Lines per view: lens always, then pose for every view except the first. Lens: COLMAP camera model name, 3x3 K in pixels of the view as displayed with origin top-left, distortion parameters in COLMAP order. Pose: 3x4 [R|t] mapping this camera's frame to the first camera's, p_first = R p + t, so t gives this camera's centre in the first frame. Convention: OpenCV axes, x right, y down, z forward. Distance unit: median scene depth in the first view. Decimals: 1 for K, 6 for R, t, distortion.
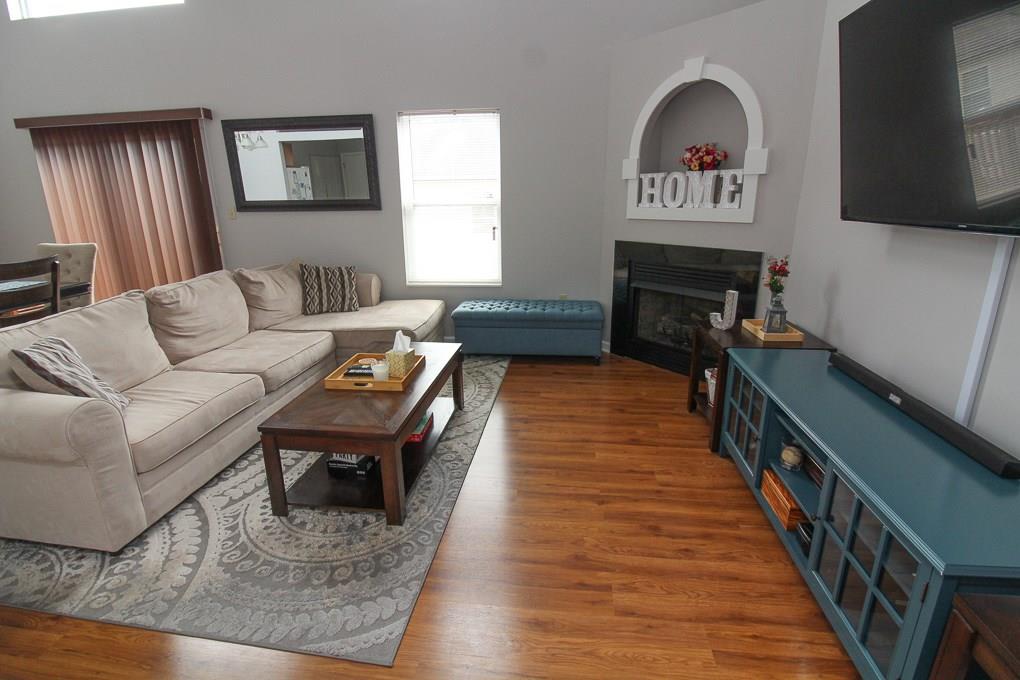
lens RADIAL K [[475.2, 0, 510.6], [0, 475.2, 327.4], [0, 0, 1]] dist [-0.001928, -0.009723]
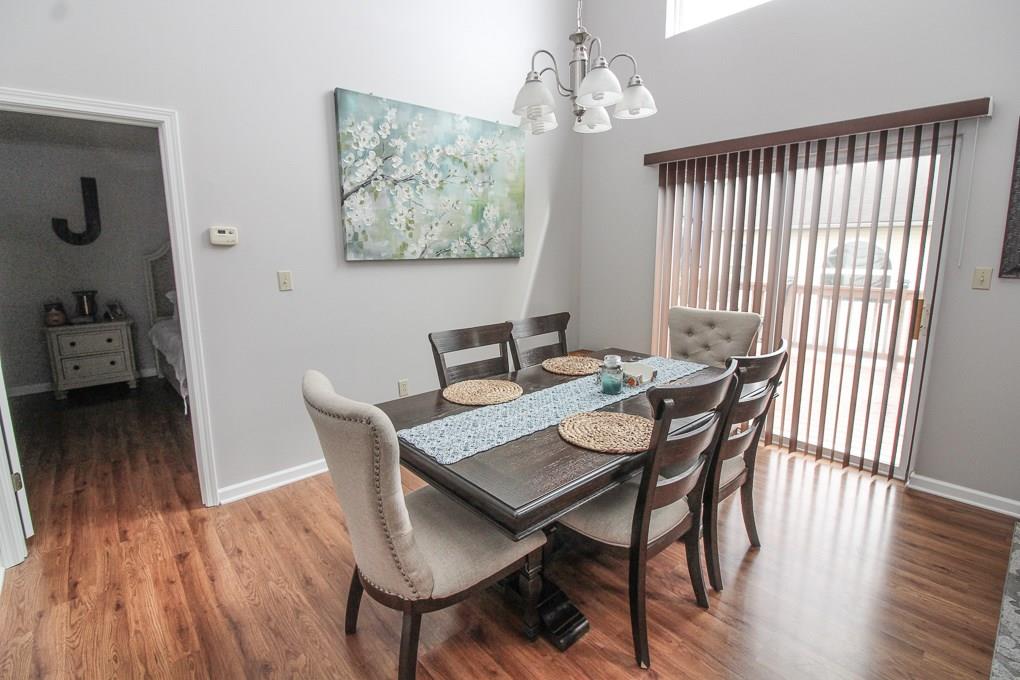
lens RADIAL K [[475.2, 0, 511.3], [0, 475.2, 333.7], [0, 0, 1]] dist [-0.001928, -0.009723]
pose [[0.753334, 0.126094, -0.645437, -0.775697], [-0.183173, 0.982839, -0.021784, -0.074584], [0.631614, 0.134637, 0.763503, 0.272926]]
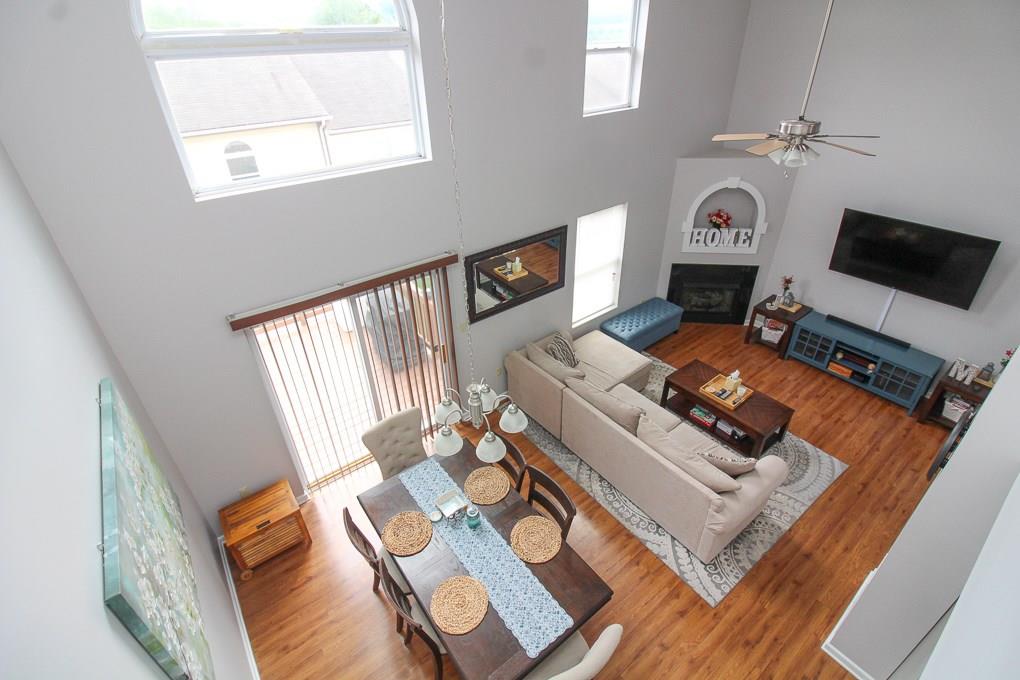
lens RADIAL K [[475.2, 0, 513.1], [0, 475.2, 330.1], [0, 0, 1]] dist [-0.001928, -0.009723]
pose [[0.711904, -0.372676, 0.595235, -1.435355], [0.204716, 0.920895, 0.331730, -0.712743], [-0.671777, -0.114306, 0.731881, 0.097891]]
